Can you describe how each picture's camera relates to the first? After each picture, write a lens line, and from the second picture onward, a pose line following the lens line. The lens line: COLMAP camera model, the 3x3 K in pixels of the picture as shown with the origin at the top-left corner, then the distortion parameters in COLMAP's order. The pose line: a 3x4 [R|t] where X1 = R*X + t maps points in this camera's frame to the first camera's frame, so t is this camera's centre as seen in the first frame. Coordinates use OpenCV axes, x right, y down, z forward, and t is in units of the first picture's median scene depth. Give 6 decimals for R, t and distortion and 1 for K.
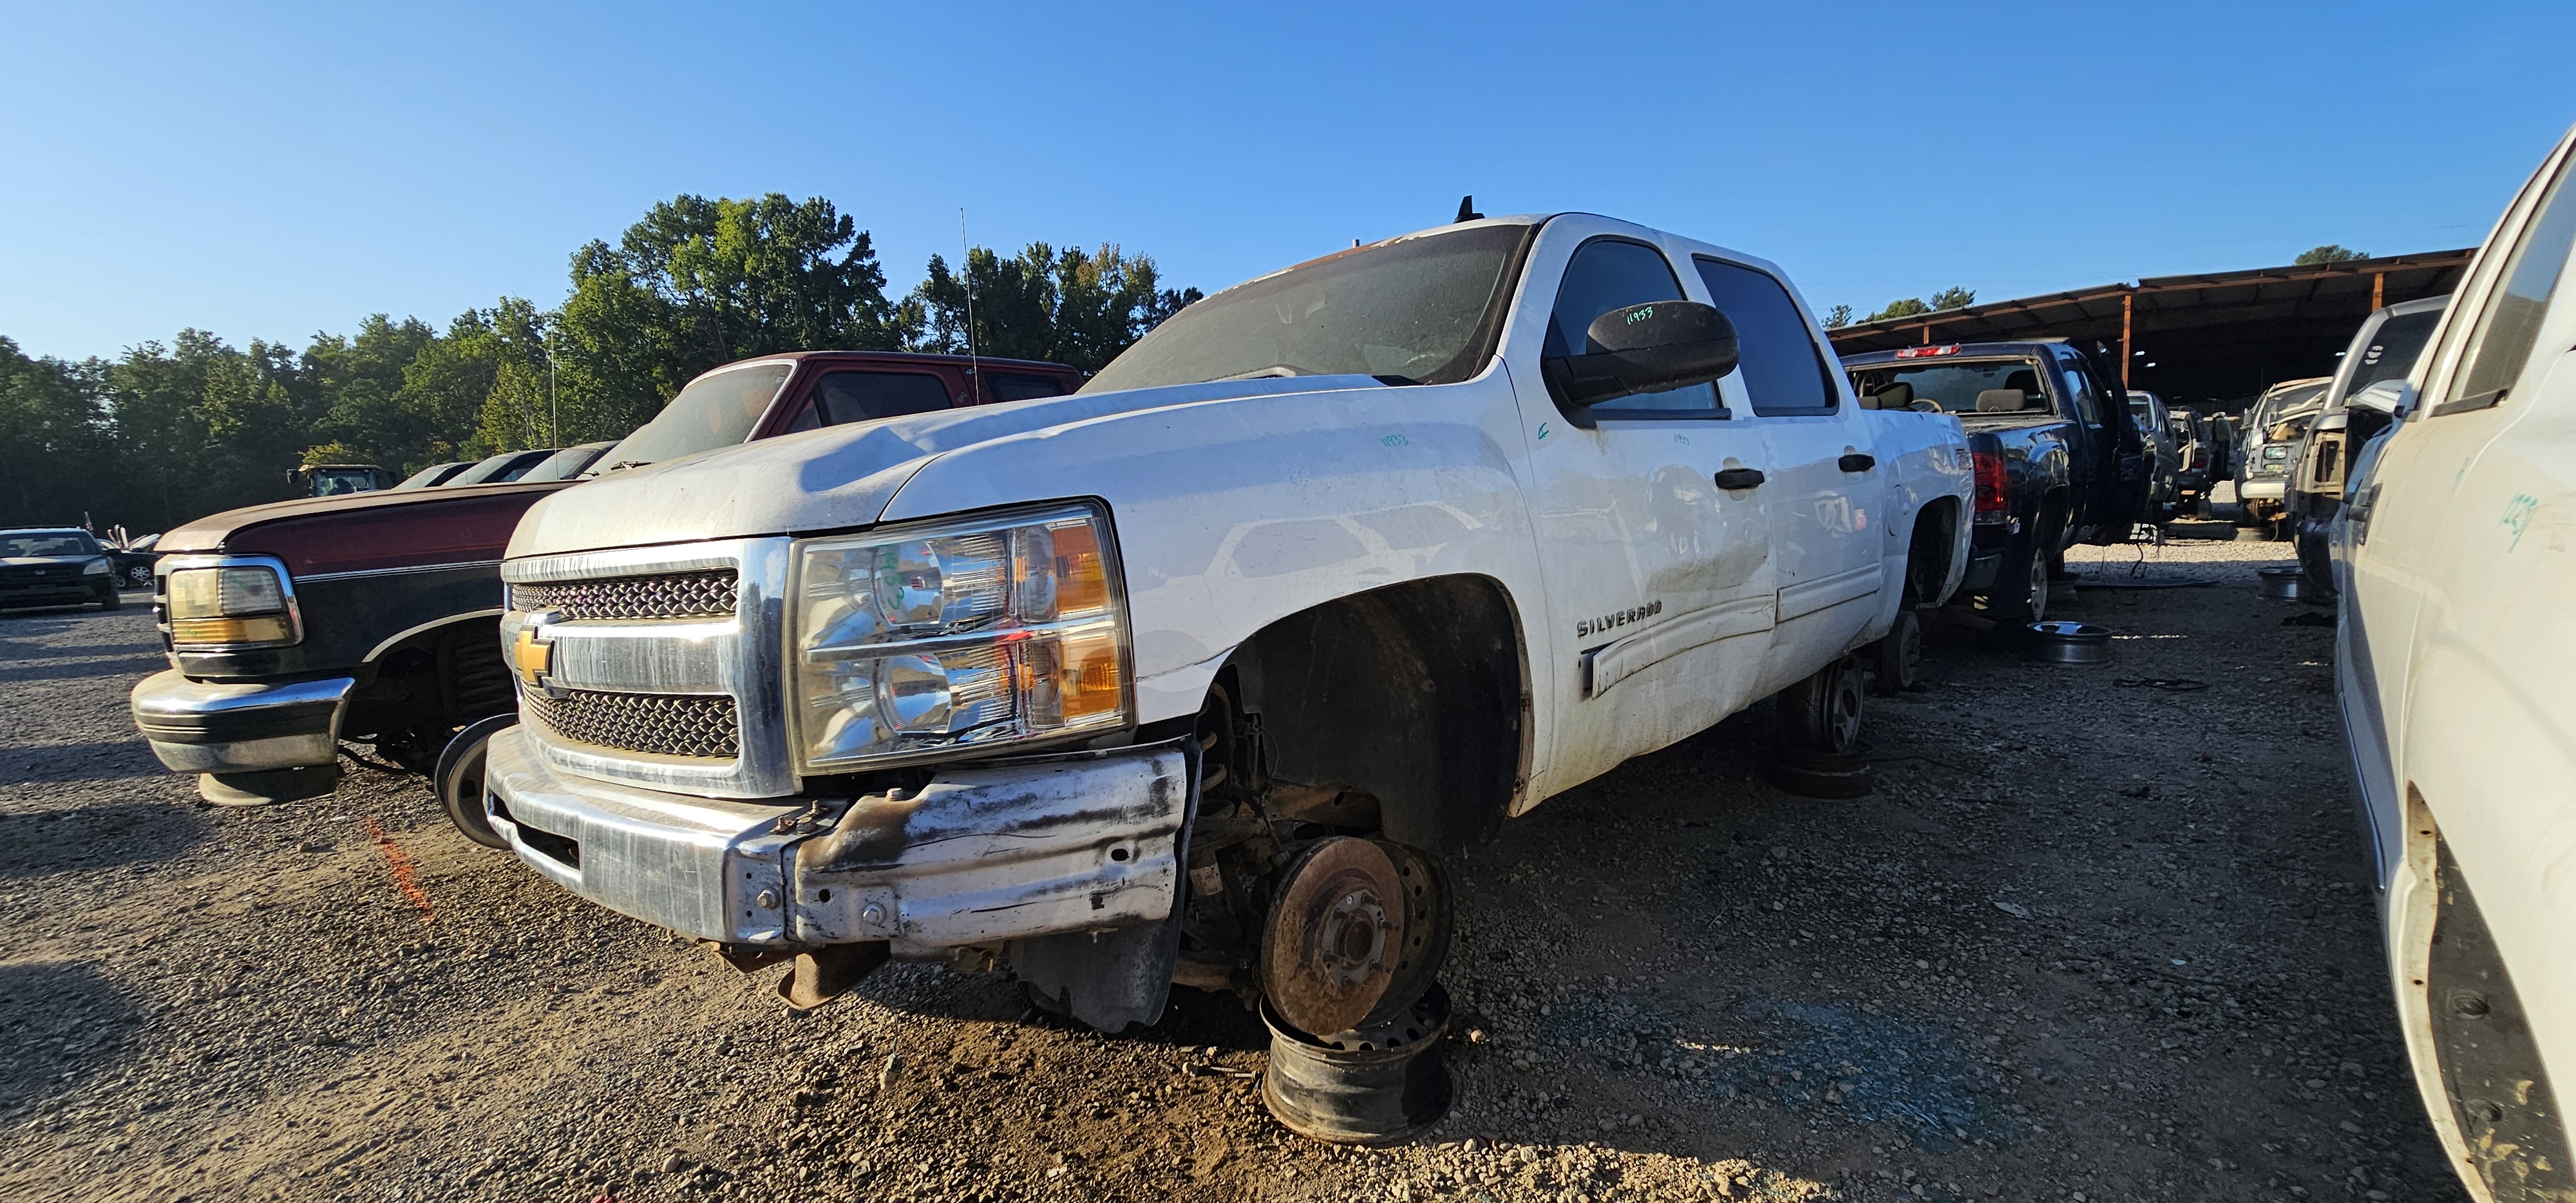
lens RADIAL K [[1056.1, 0, 1275.3], [0, 1056.1, 603.7], [0, 0, 1]] dist [-0.002356, -0.000580]
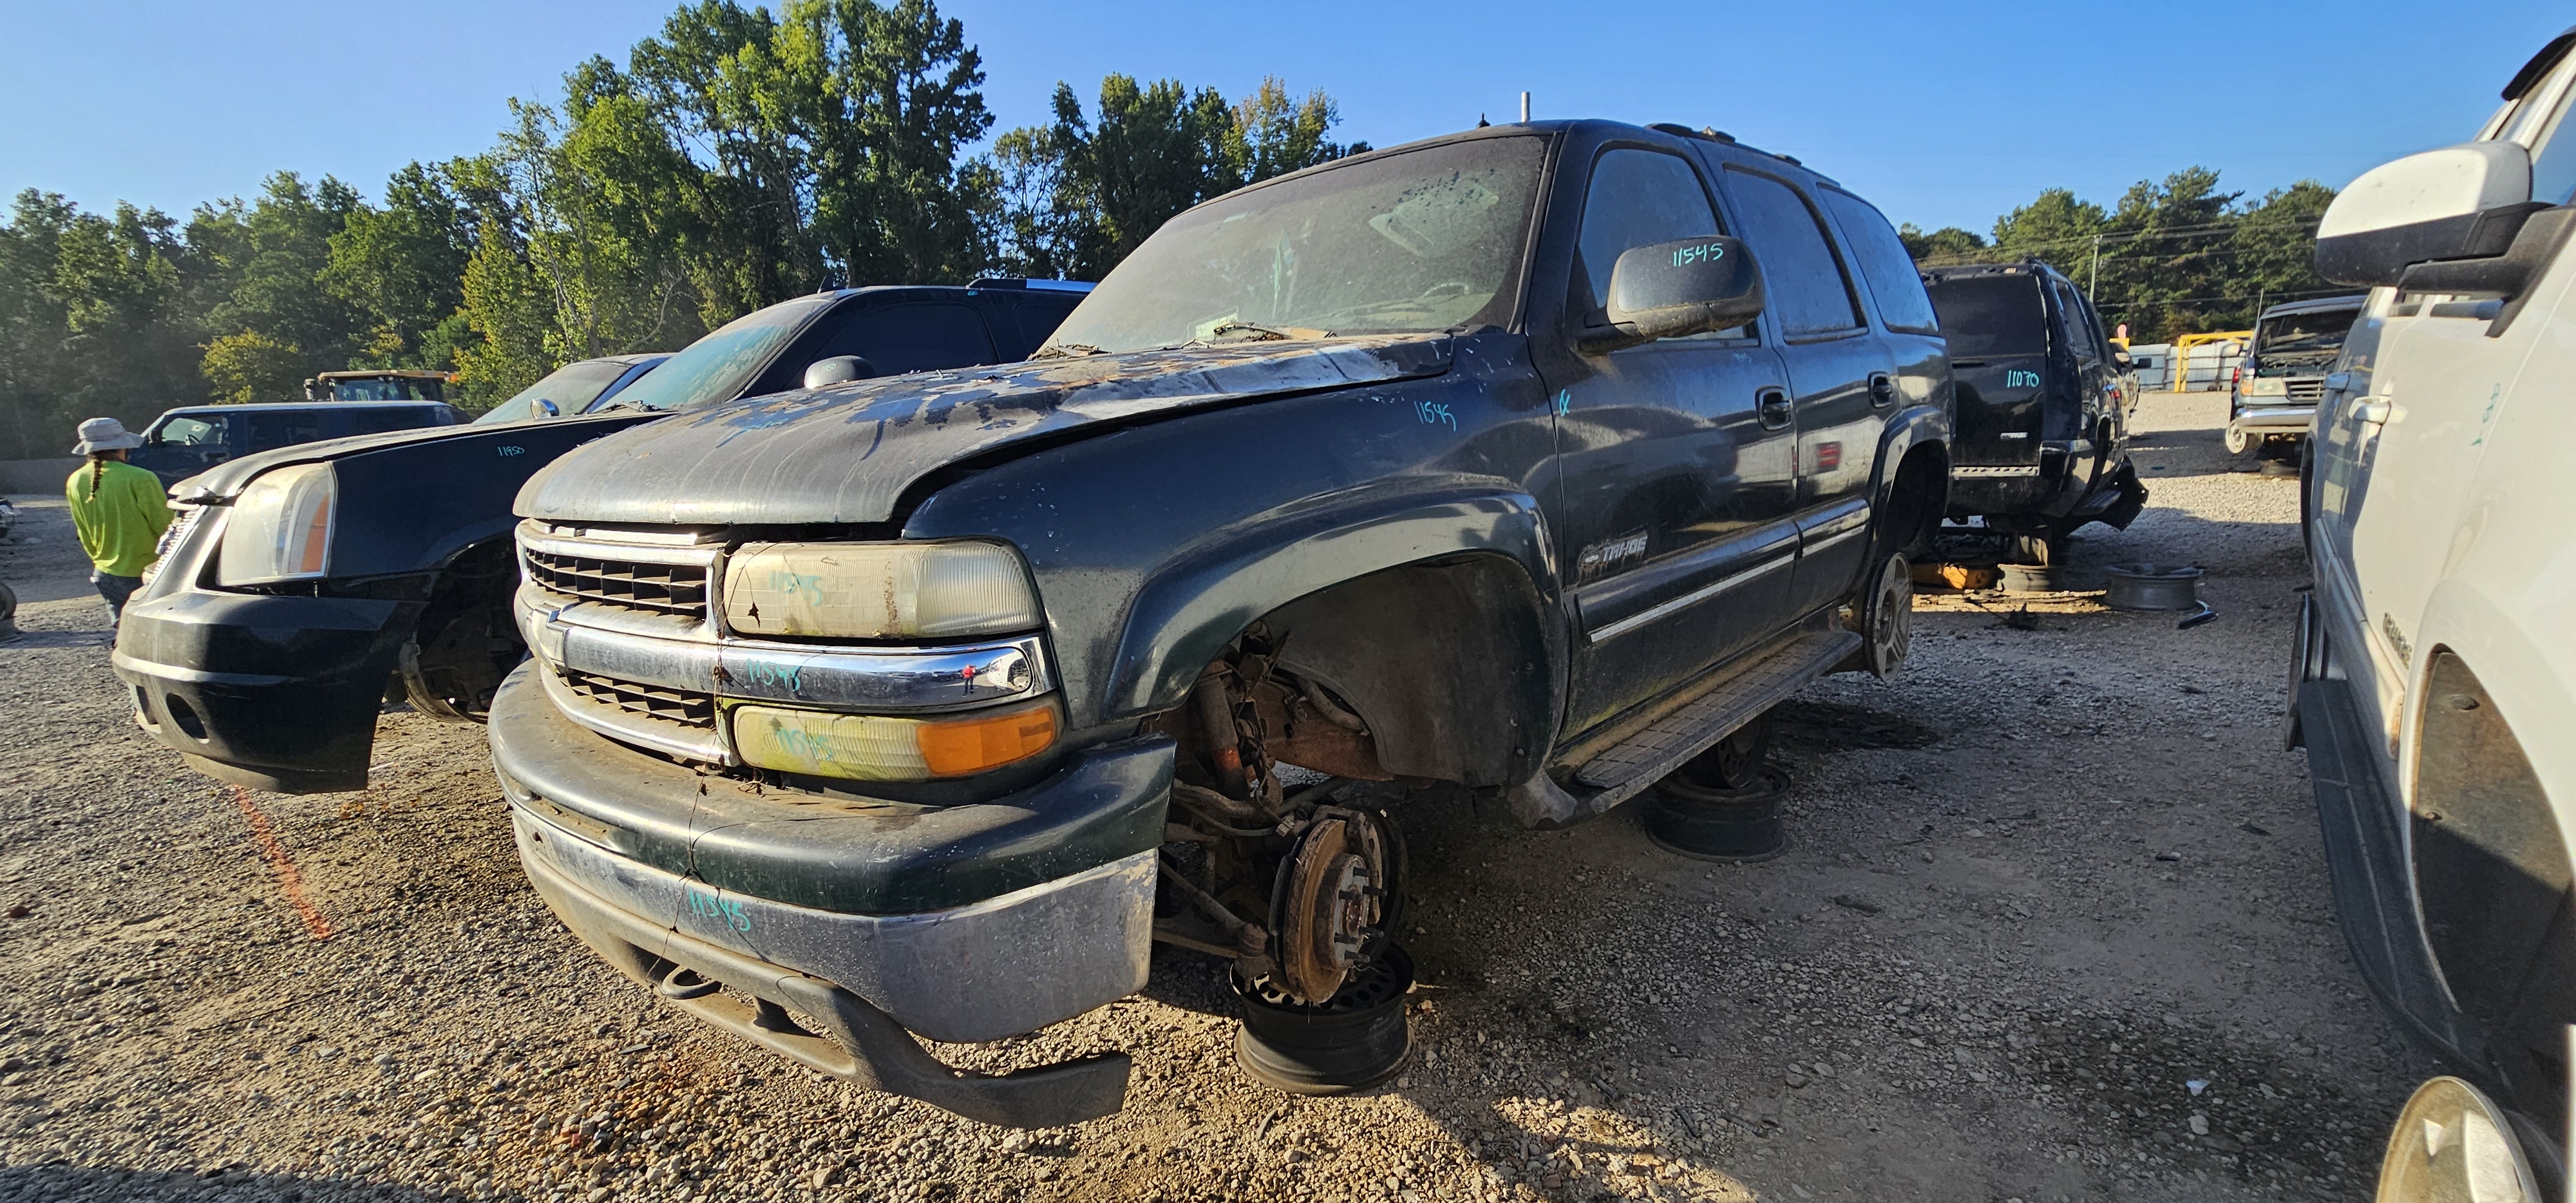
lens RADIAL K [[1077.0, 0, 1291.2], [0, 1077.0, 601.6], [0, 0, 1]] dist [-0.003997, 0.000079]
pose [[0.998739, -0.007607, 0.049633, -0.187518], [0.004118, 0.997538, 0.070013, -0.012973], [-0.050043, -0.069720, 0.996311, 0.187393]]
